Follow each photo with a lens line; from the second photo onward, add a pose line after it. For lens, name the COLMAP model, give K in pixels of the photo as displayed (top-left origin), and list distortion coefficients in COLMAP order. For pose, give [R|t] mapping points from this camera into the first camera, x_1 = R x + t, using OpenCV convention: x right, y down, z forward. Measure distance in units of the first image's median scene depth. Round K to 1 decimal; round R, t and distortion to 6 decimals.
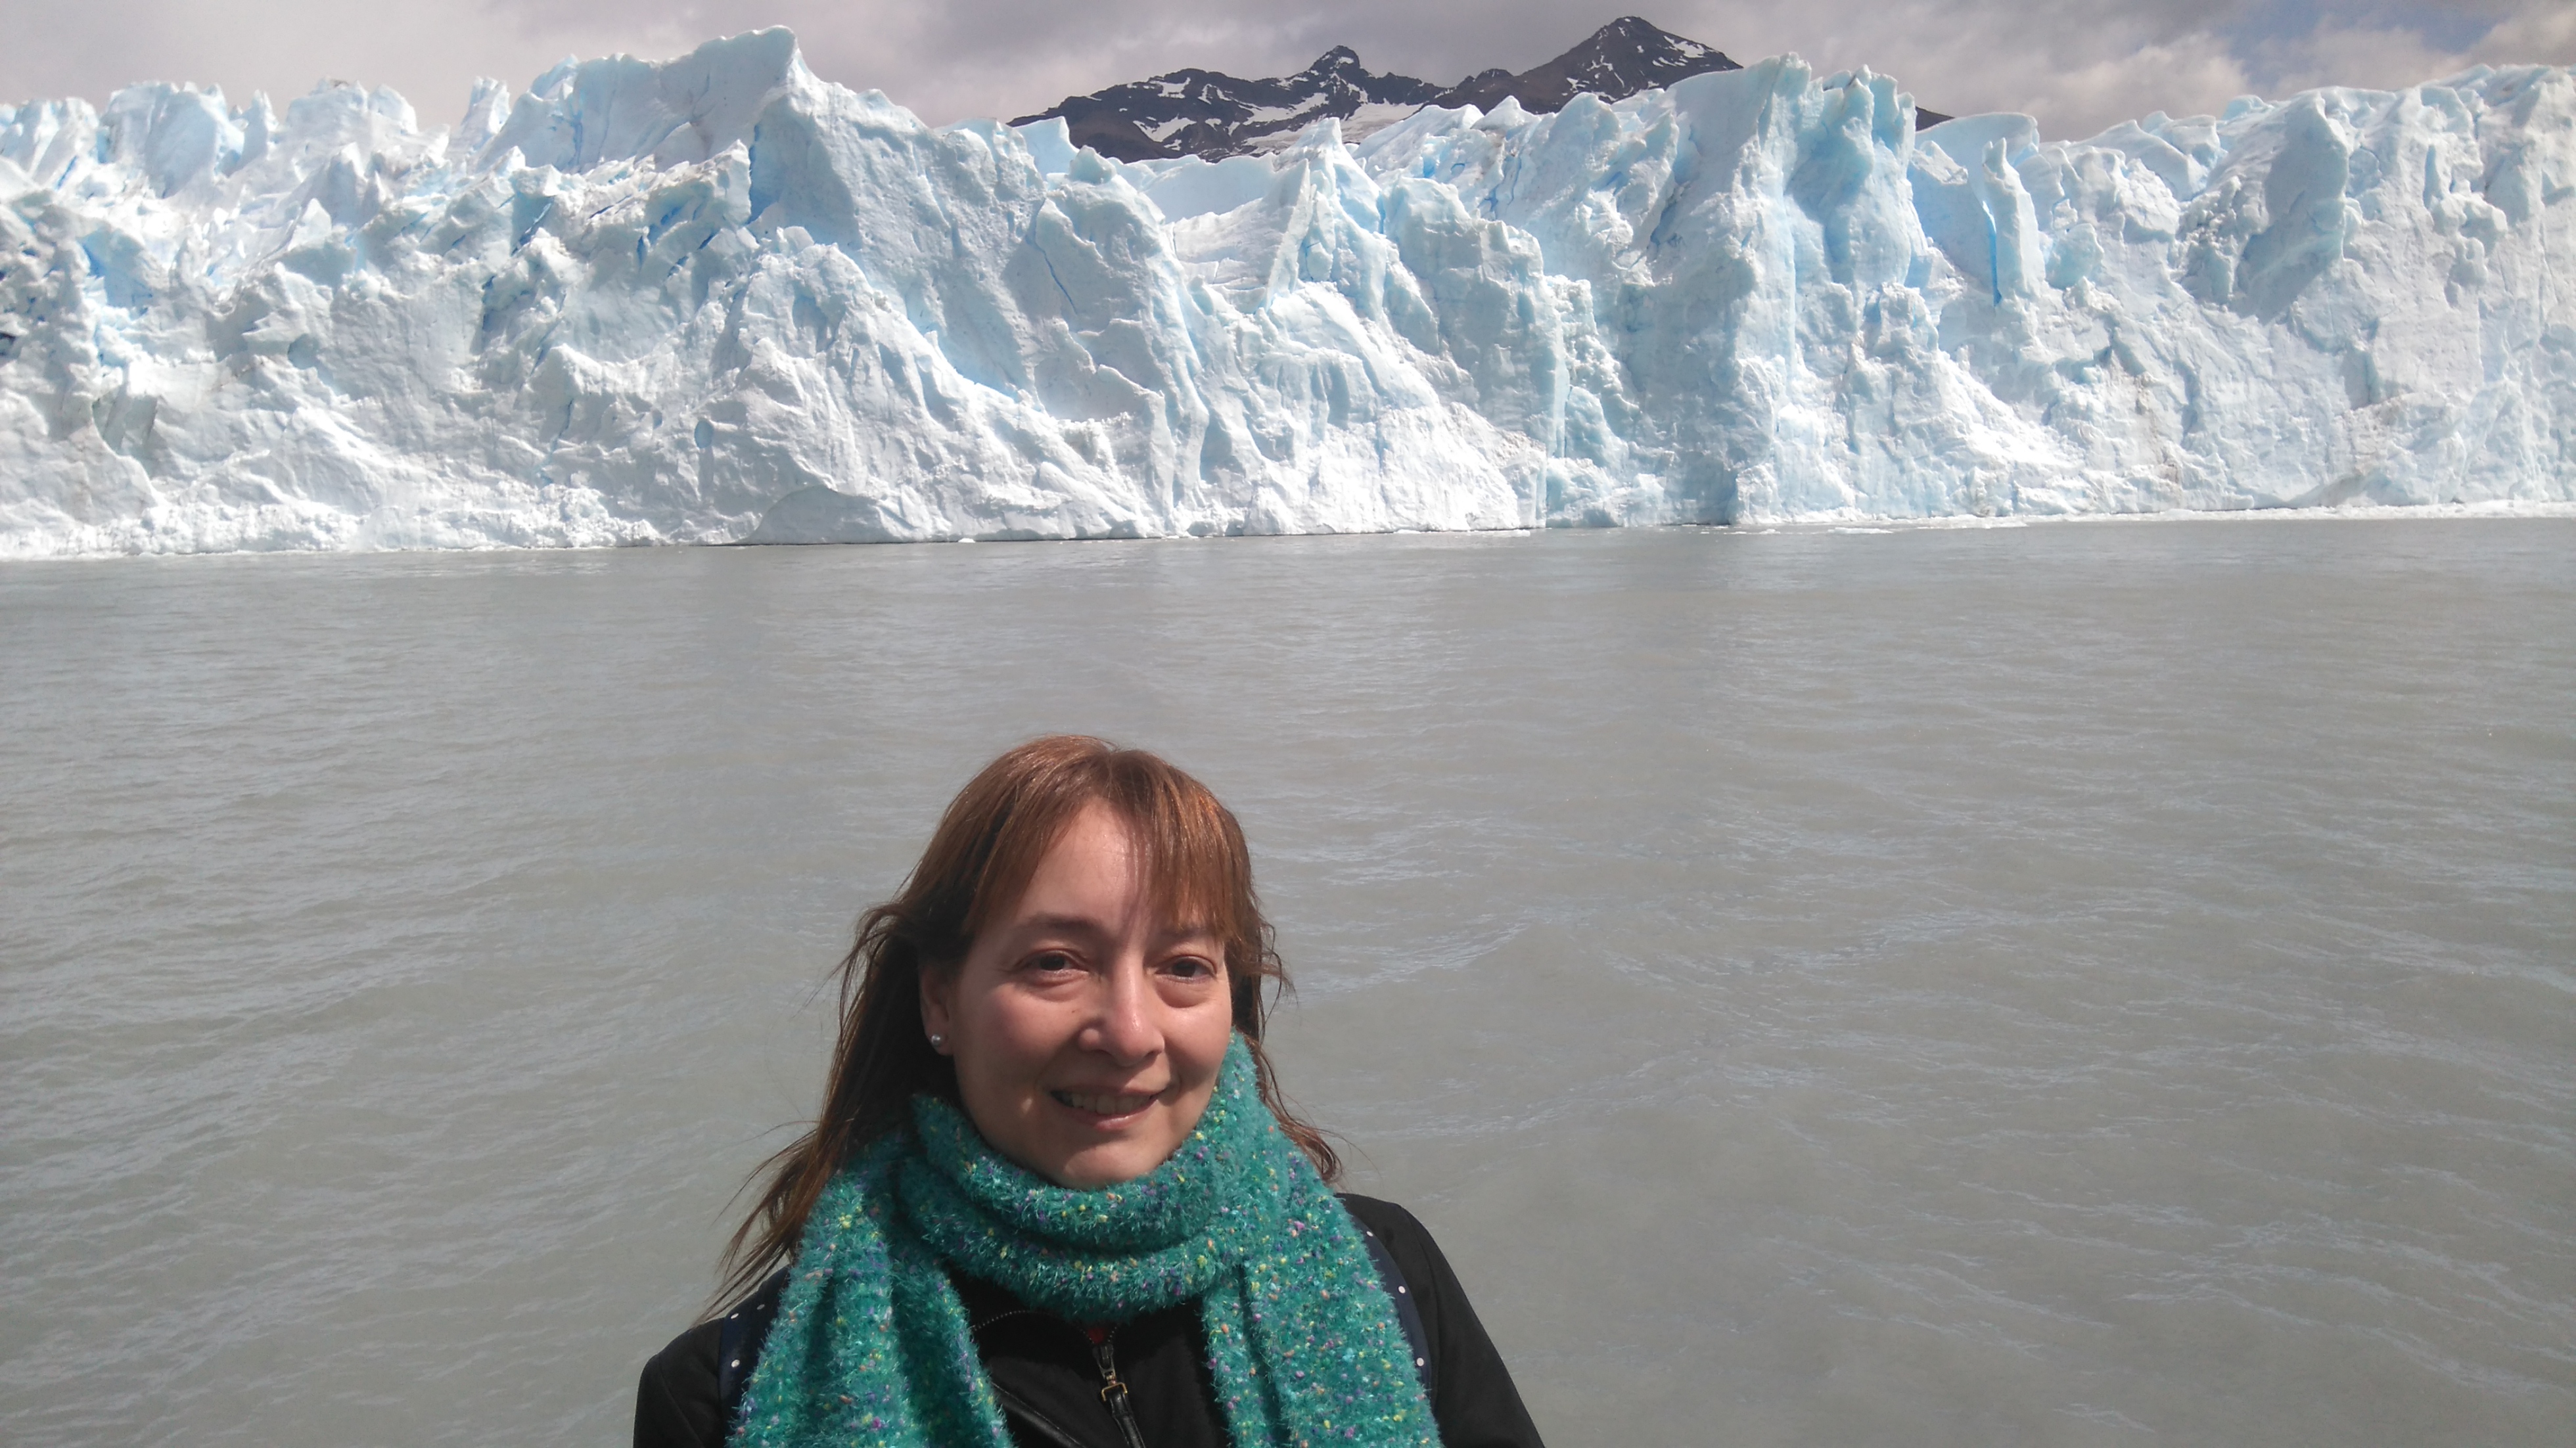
lens RADIAL K [[1955.7, 0, 1288.0], [0, 1955.7, 724.0], [0, 0, 1]] dist [0.118856, -0.177715]
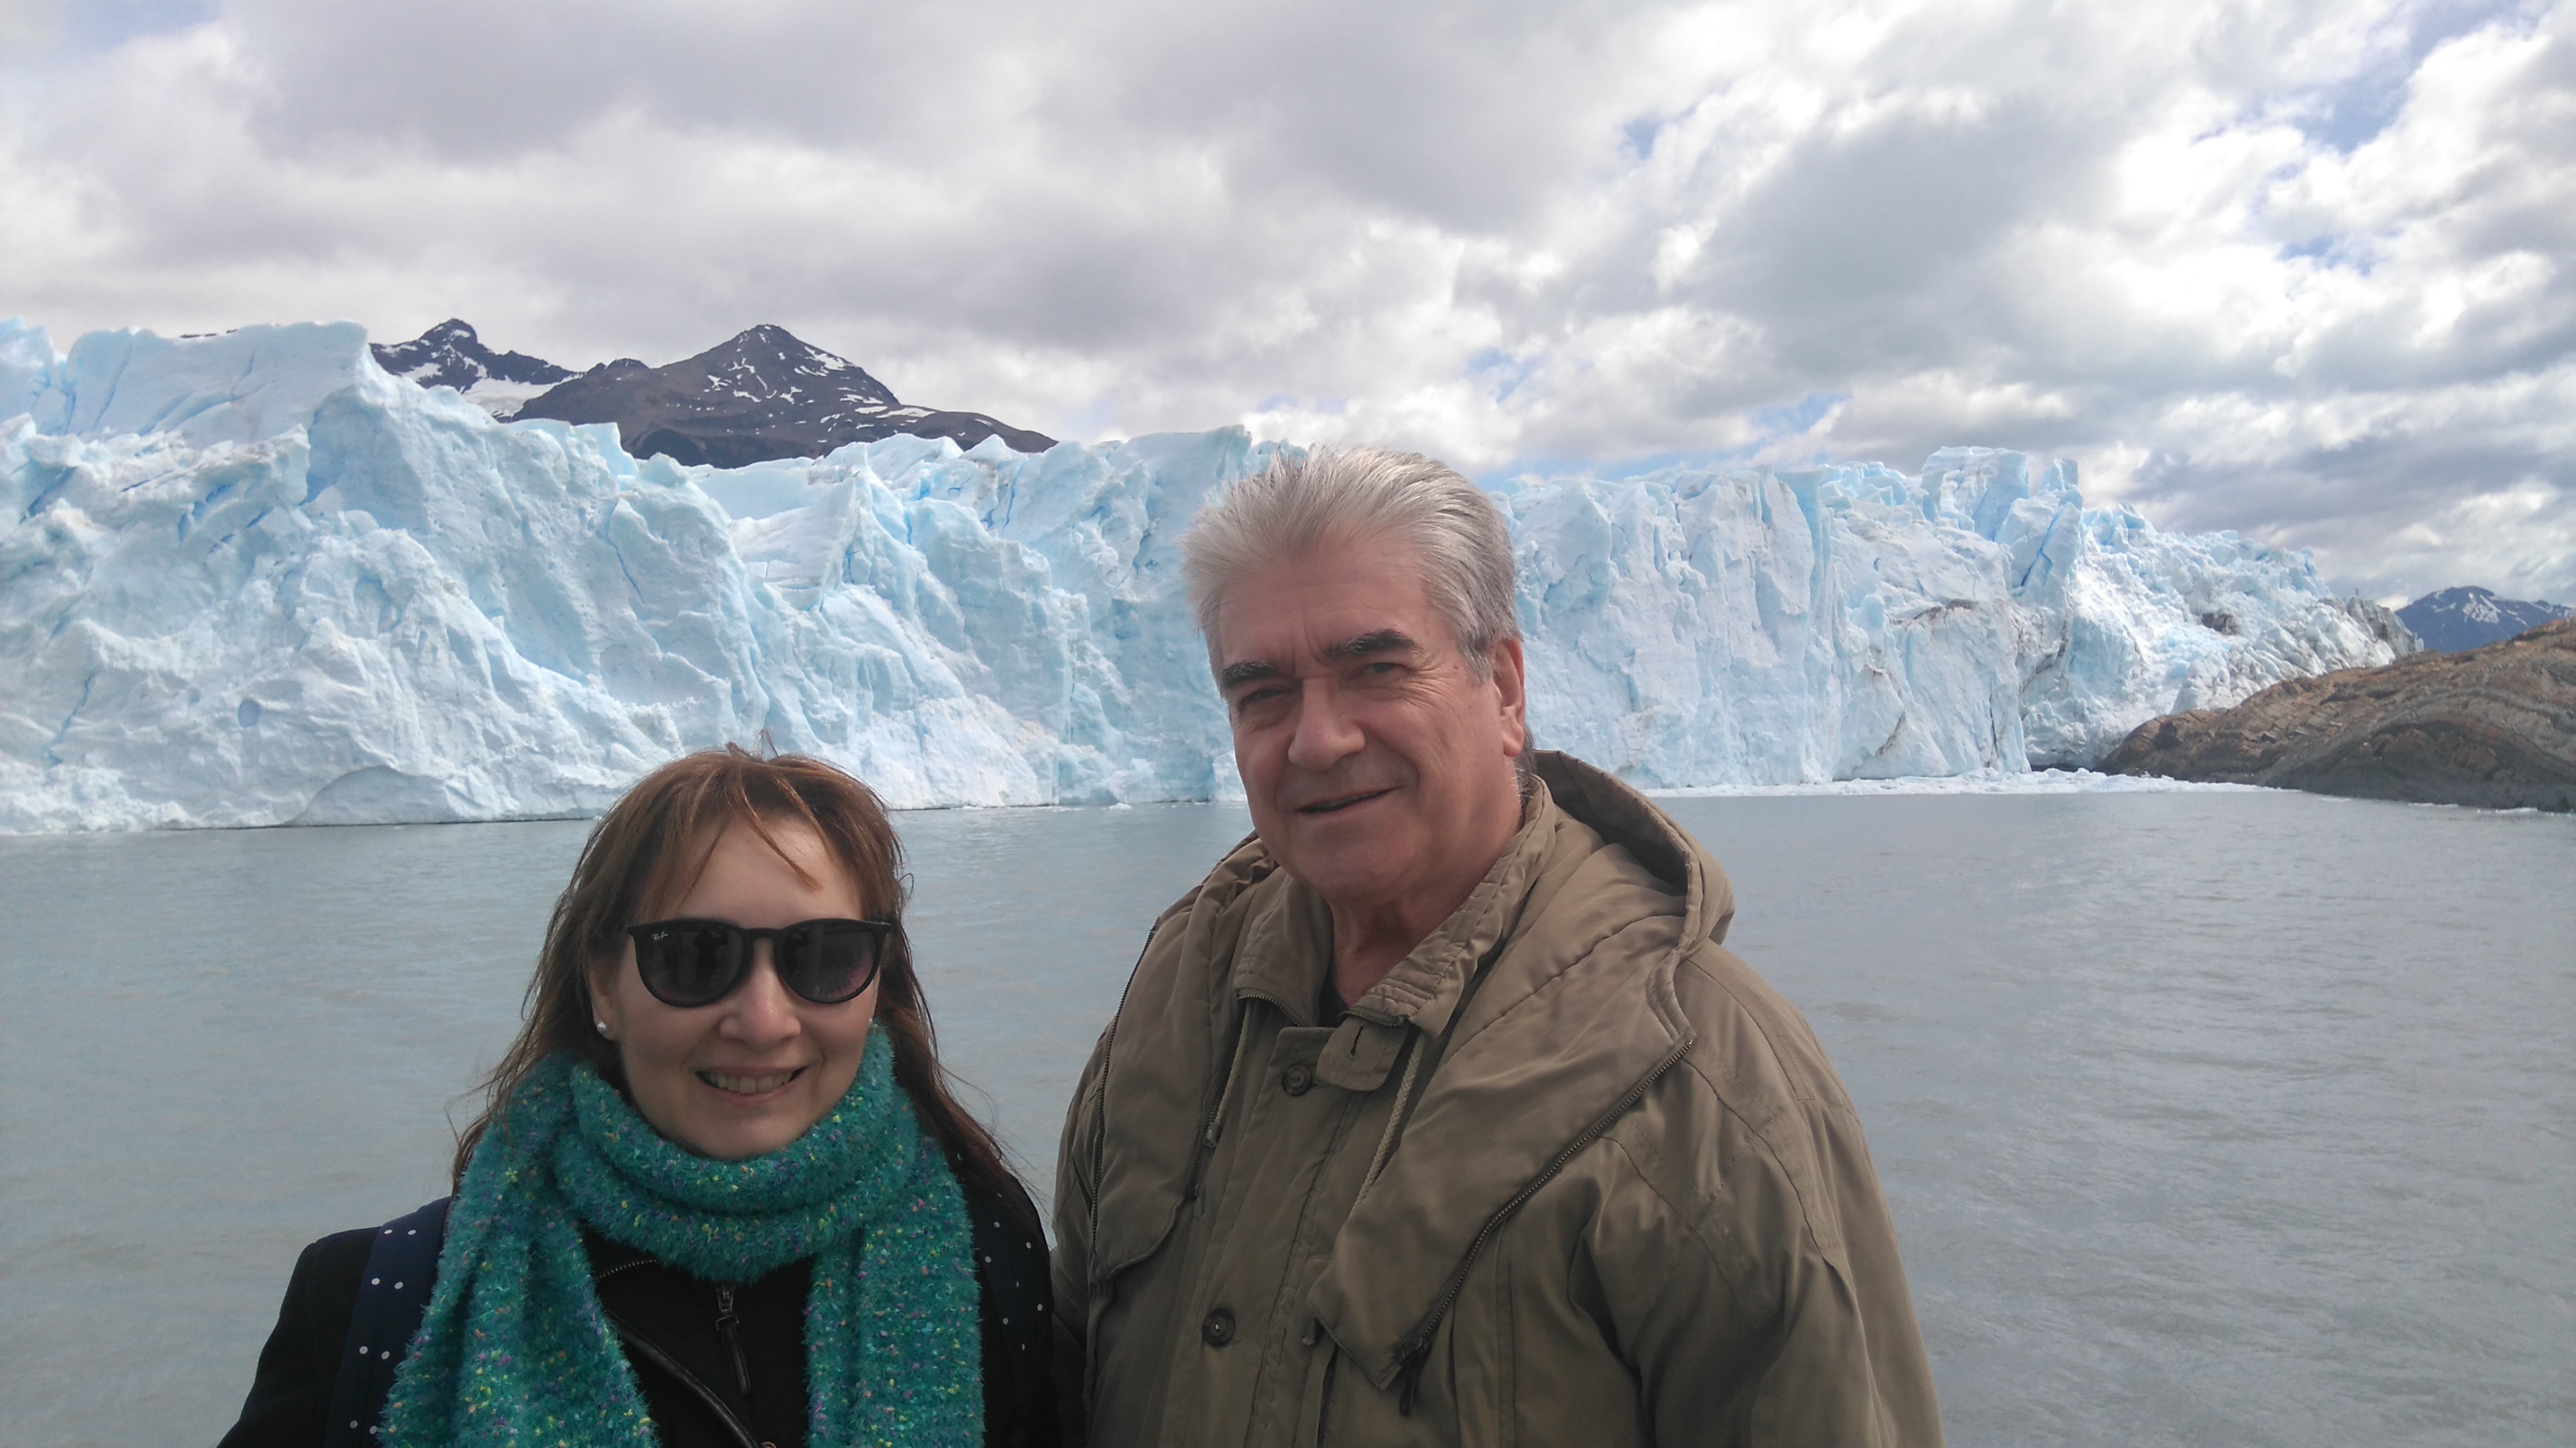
lens RADIAL K [[1955.7, 0, 1288.0], [0, 1955.7, 724.0], [0, 0, 1]] dist [0.118856, -0.177715]
pose [[0.907684, 0.014004, 0.419421, -0.236122], [0.047465, 0.989604, -0.135763, 0.014814], [-0.416962, 0.143137, 0.897583, -0.084560]]
